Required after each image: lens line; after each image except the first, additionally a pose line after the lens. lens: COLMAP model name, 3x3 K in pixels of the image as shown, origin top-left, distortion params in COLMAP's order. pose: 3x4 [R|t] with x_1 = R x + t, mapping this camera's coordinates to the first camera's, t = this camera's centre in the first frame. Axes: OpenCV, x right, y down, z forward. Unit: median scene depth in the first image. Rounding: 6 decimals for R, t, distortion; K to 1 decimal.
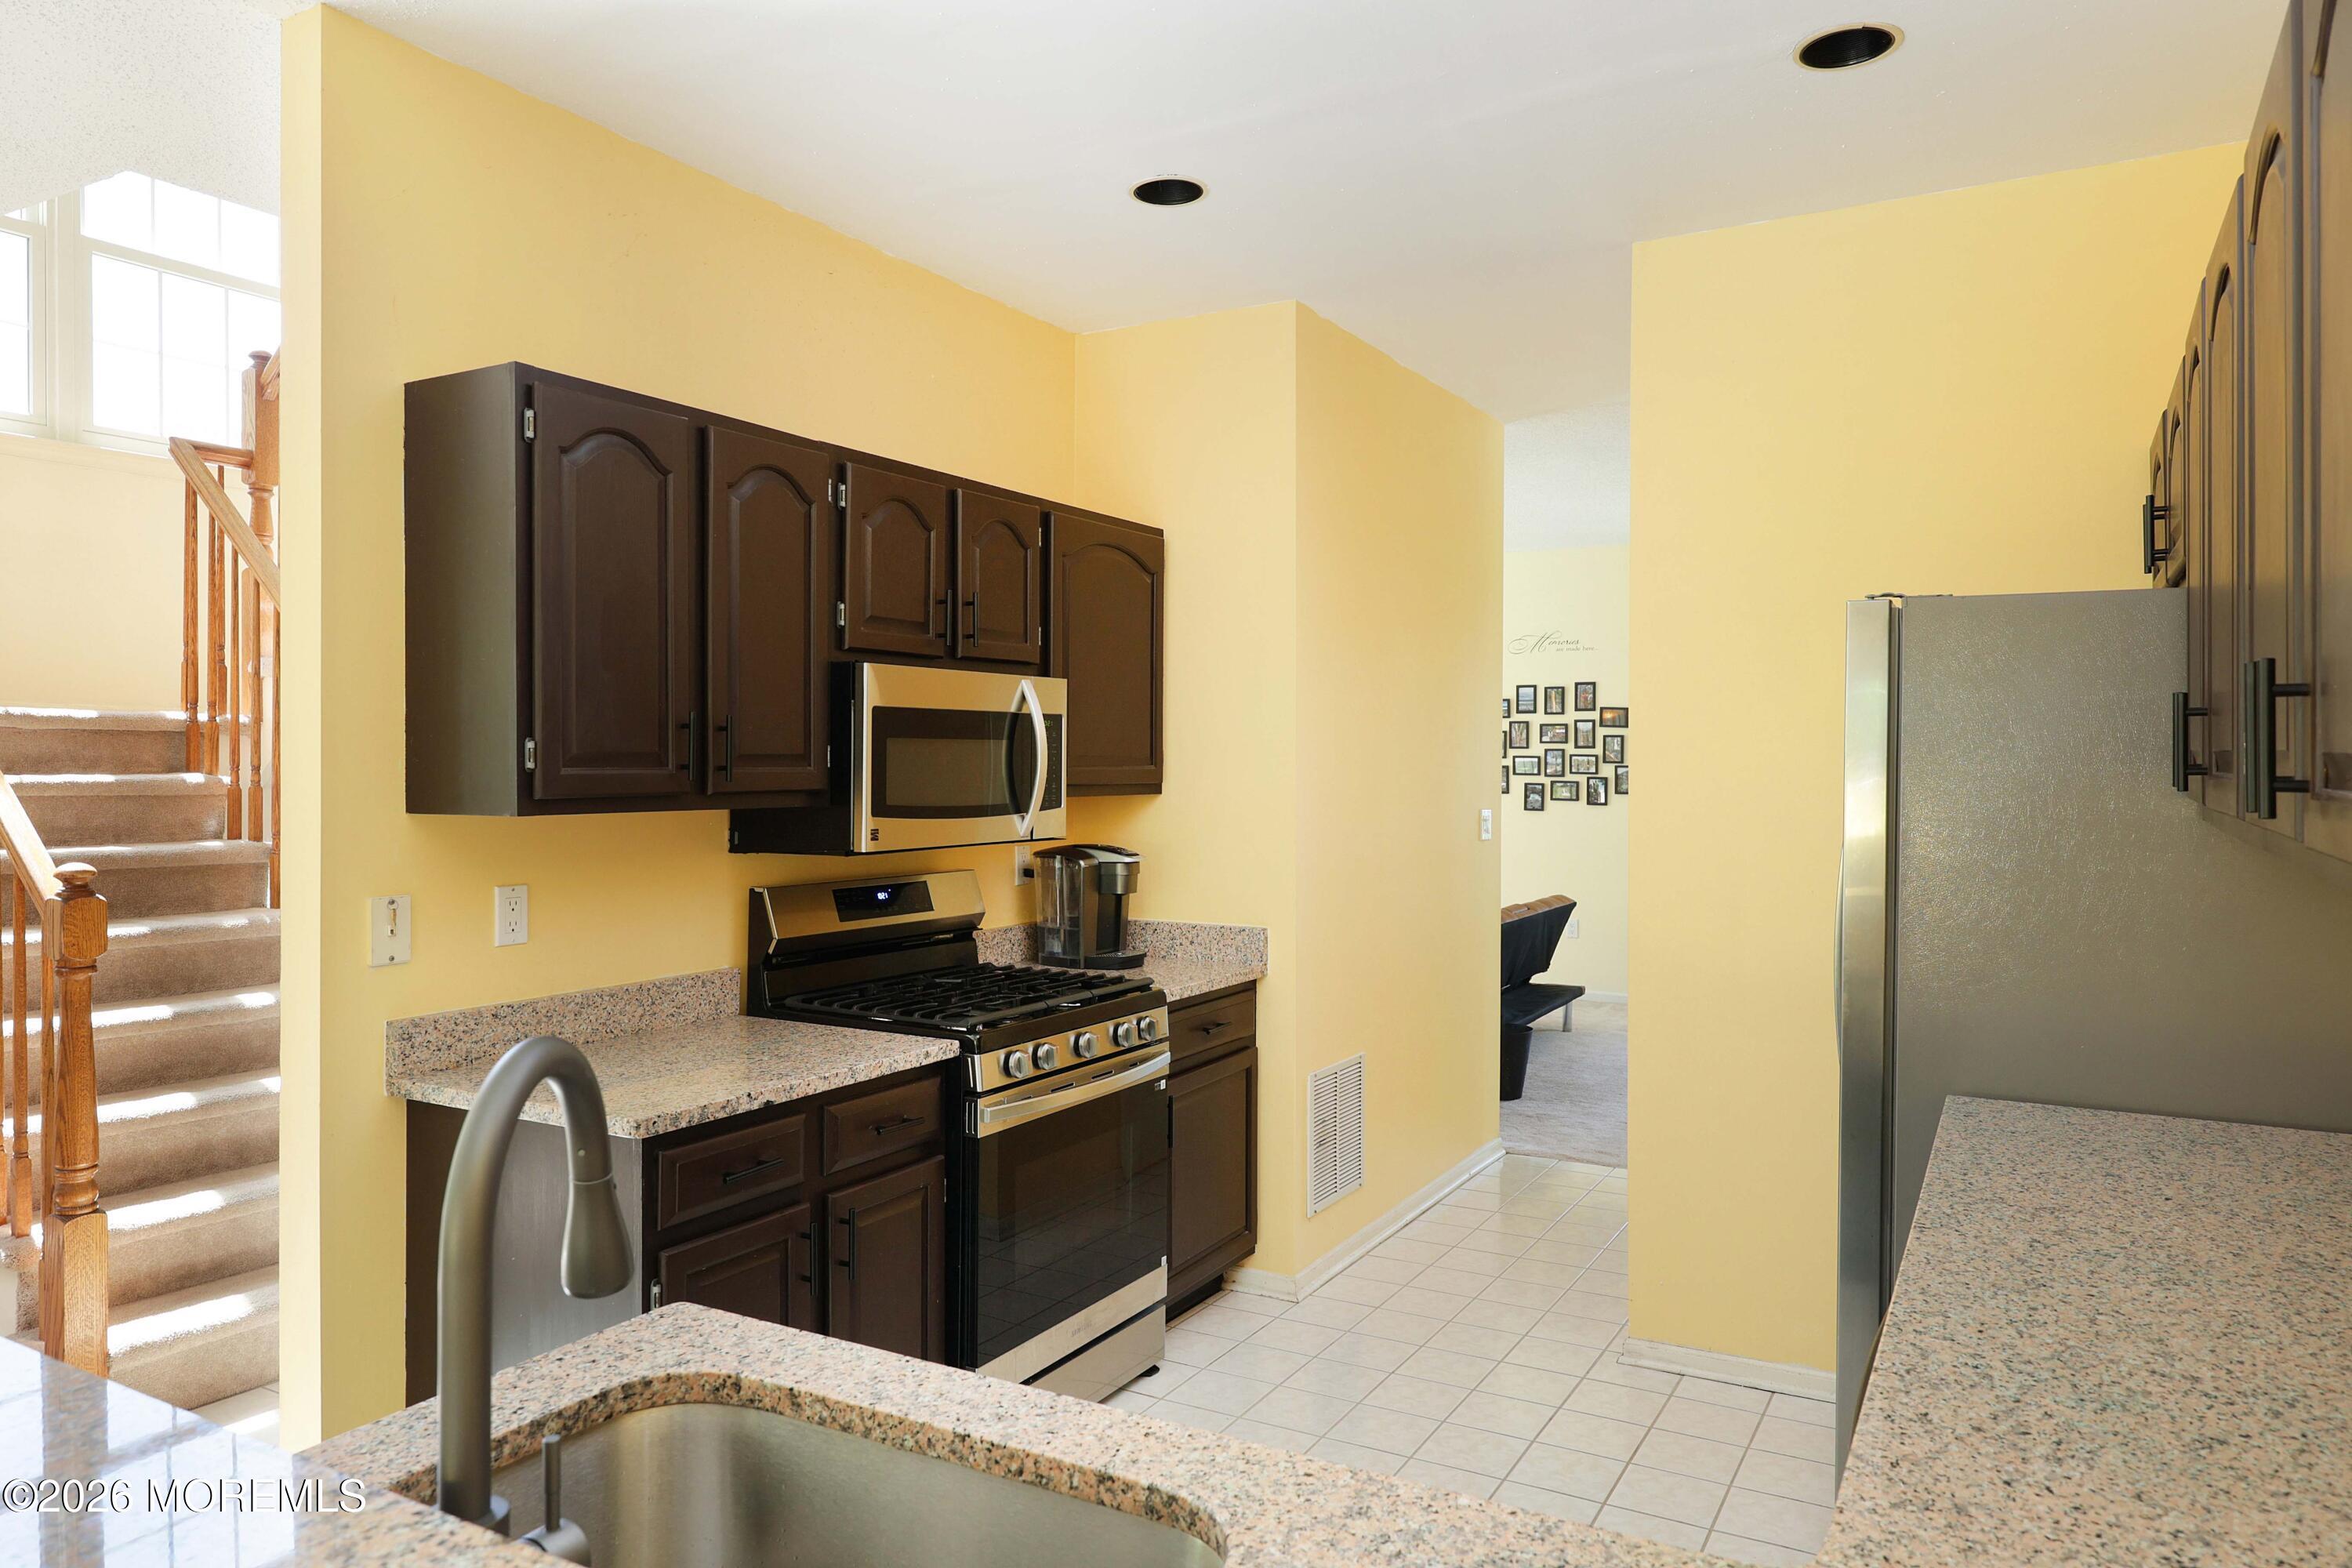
lens RADIAL K [[1492.0, 0, 1174.1], [0, 1492.0, 785.8], [0, 0, 1]] dist [-0.011685, -0.004484]
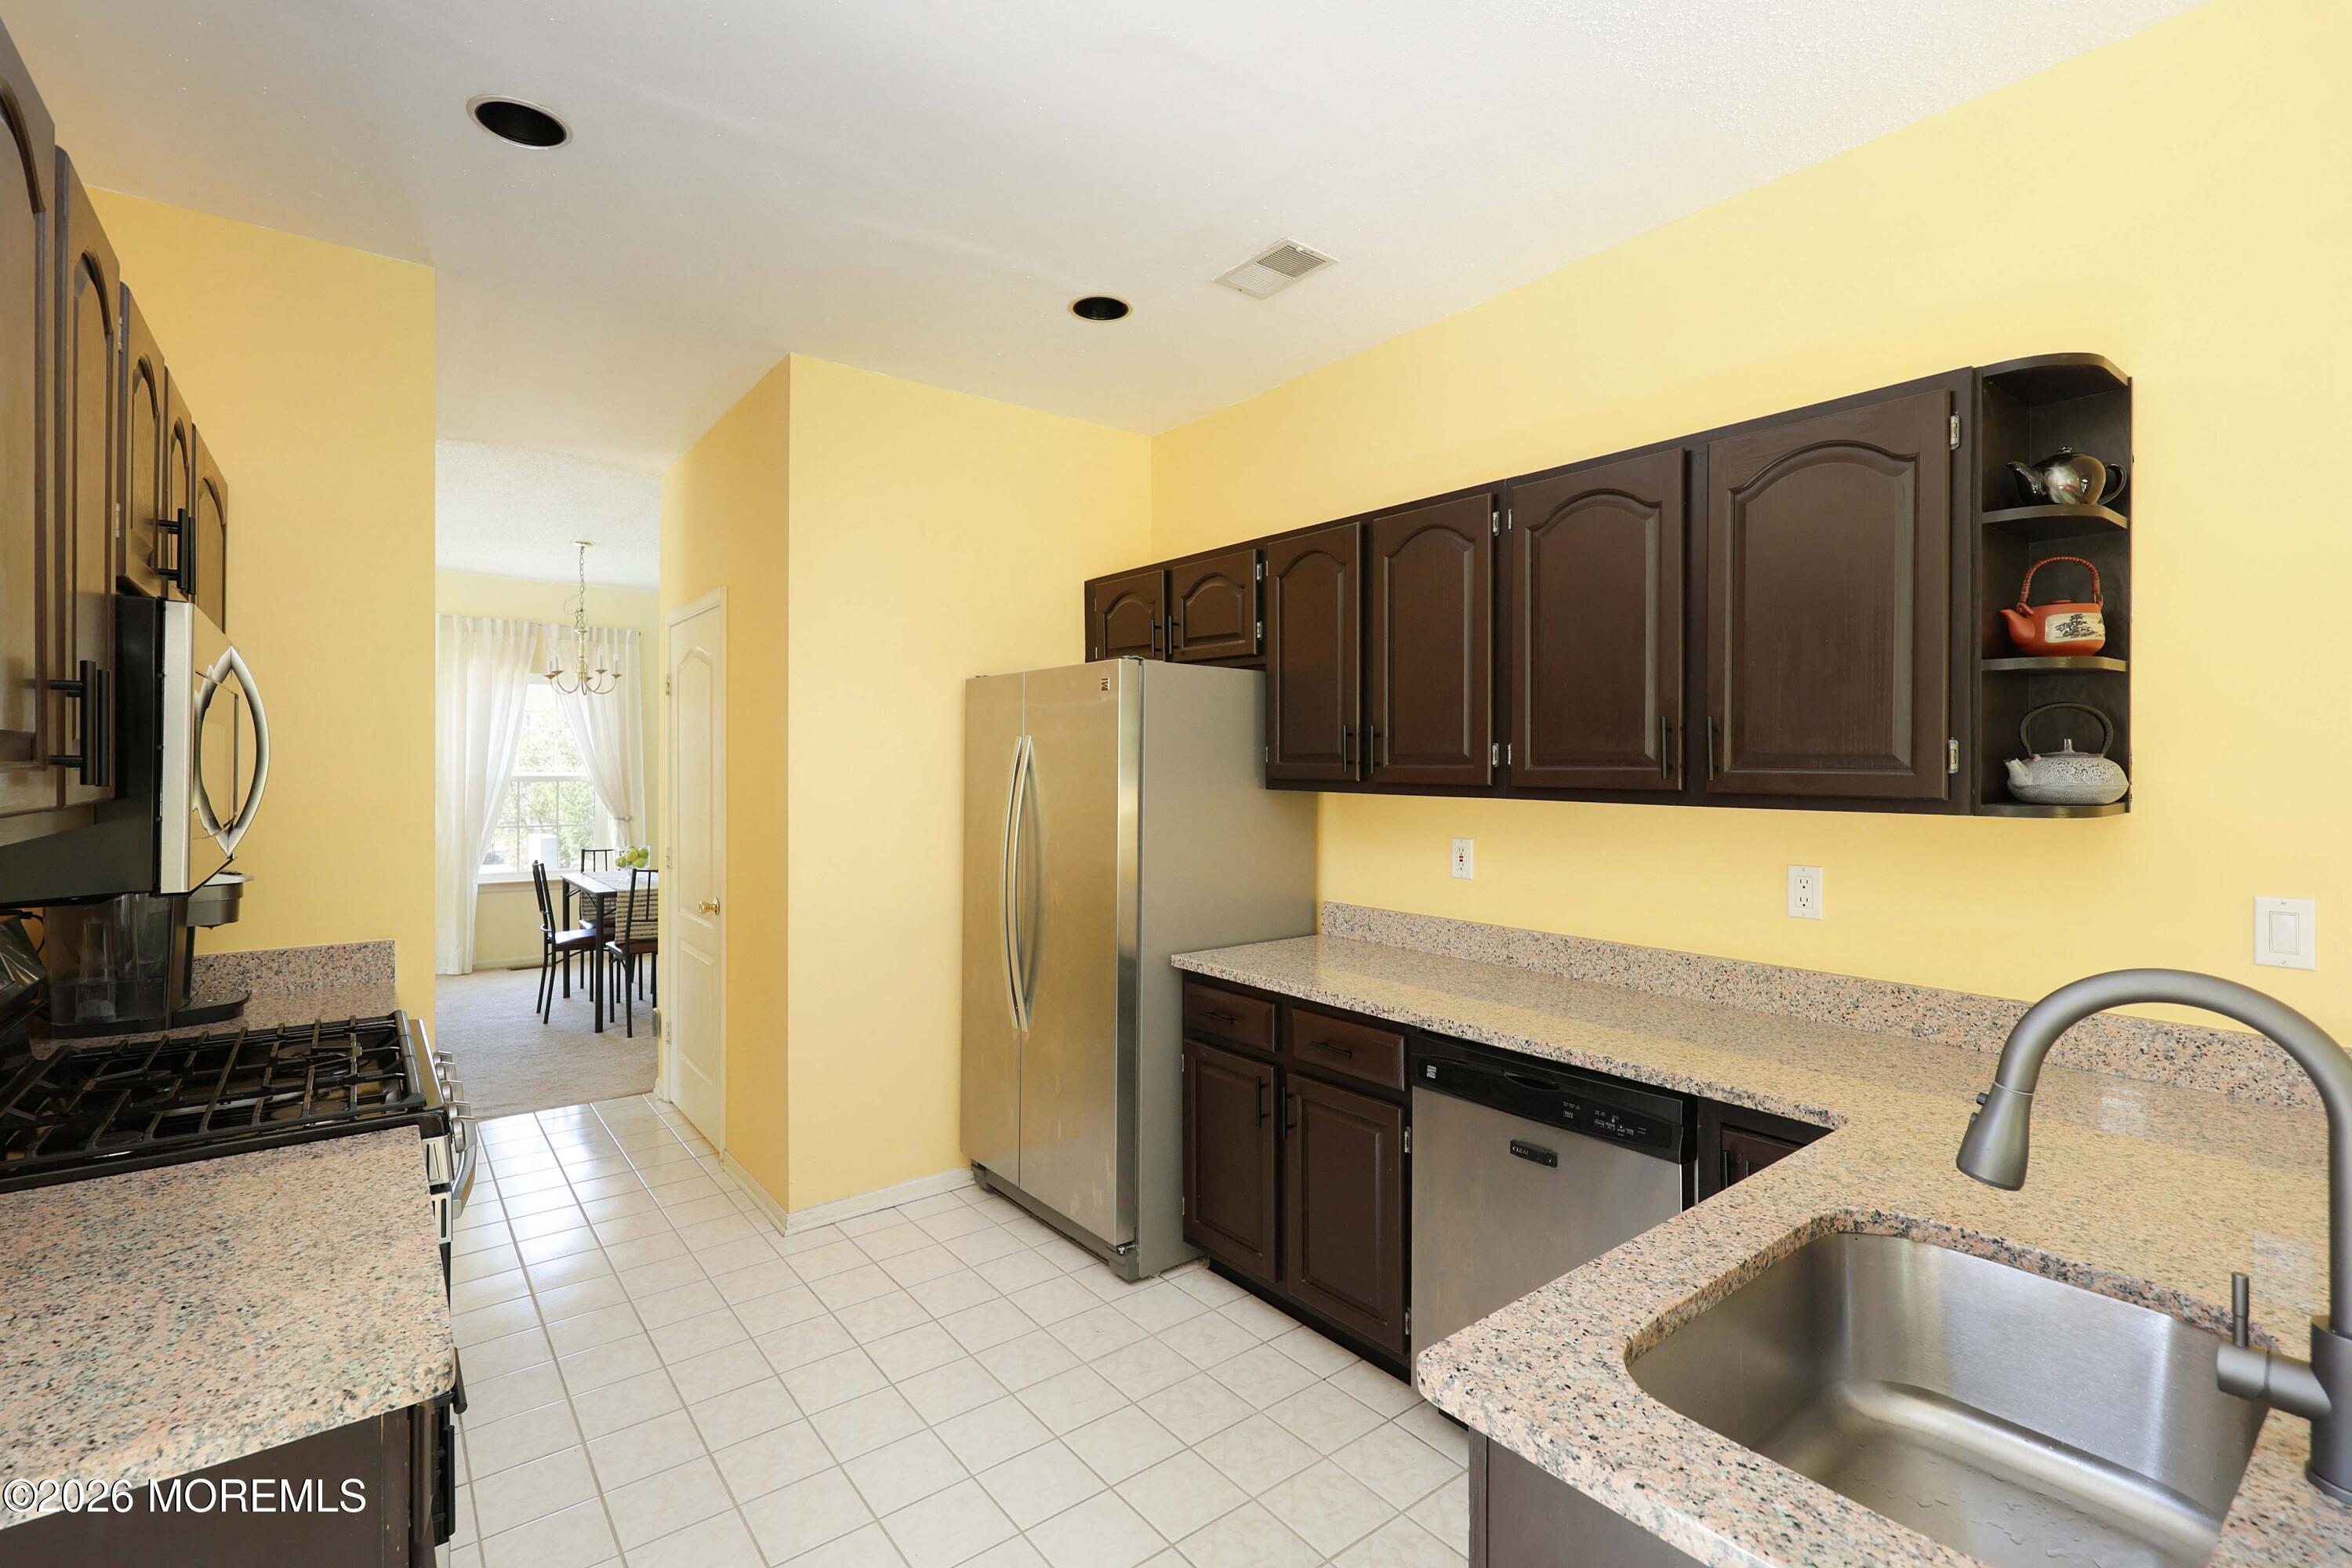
lens RADIAL K [[1064.2, 0, 1172.4], [0, 1064.2, 774.6], [0, 0, 1]] dist [0.009465, -0.000027]
pose [[0.367298, 0.000169, 0.930103, -0.430899], [0.004999, 0.999985, -0.002156, -0.000169], [-0.930090, 0.005441, 0.367291, 0.396637]]
